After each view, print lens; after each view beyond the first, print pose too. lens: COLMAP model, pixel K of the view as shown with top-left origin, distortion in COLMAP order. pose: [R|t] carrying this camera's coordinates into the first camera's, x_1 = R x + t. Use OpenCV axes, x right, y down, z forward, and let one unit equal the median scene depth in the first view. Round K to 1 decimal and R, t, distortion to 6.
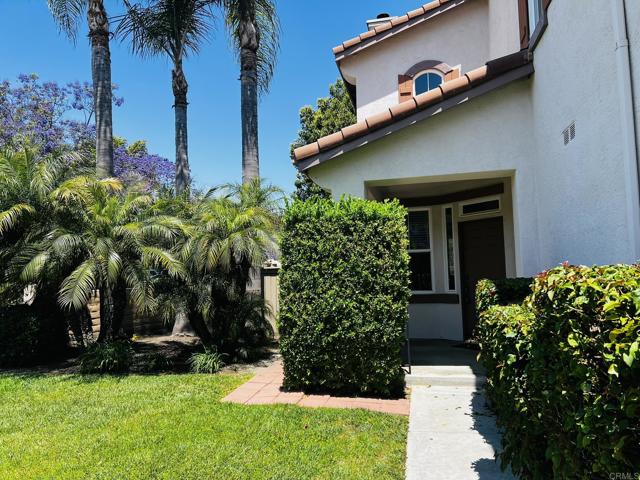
lens RADIAL K [[480.2, 0, 316.4], [0, 480.2, 243.5], [0, 0, 1]] dist [0.059753, -0.071635]
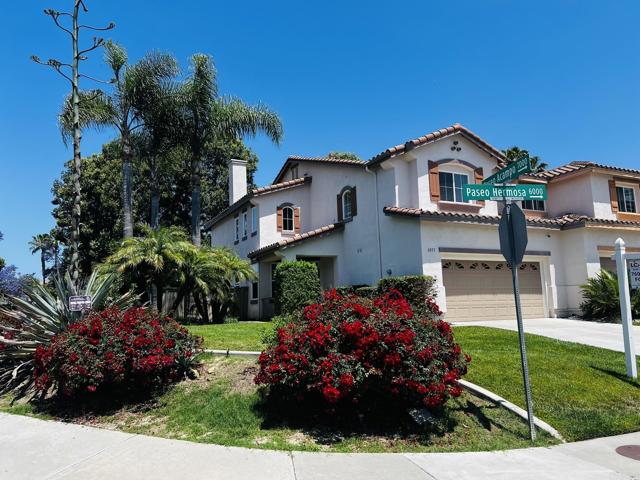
lens RADIAL K [[480.2, 0, 322.8], [0, 480.2, 241.5], [0, 0, 1]] dist [0.059753, -0.071635]
pose [[0.777537, 0.094060, 0.621762, -1.434983], [-0.032202, 0.993408, -0.110013, 0.096938], [-0.628012, 0.065518, 0.775441, -1.242709]]
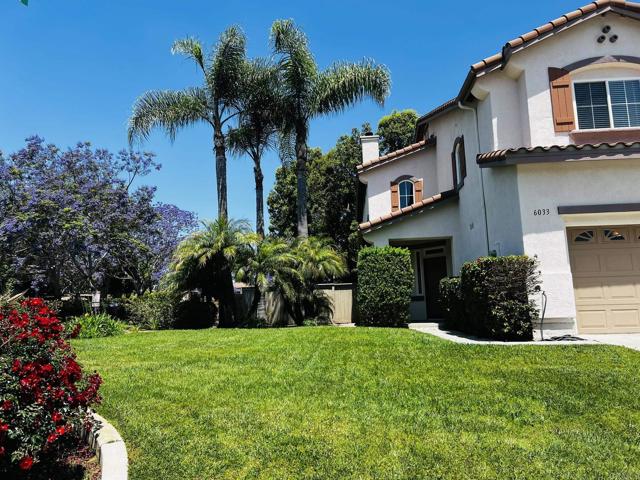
lens RADIAL K [[480.2, 0, 313.5], [0, 480.2, 240.8], [0, 0, 1]] dist [0.059753, -0.071635]
pose [[0.991427, 0.022262, 0.128754, -0.484980], [-0.010344, 0.995659, -0.092501, 0.082162], [-0.130254, 0.090376, 0.987353, -1.061355]]
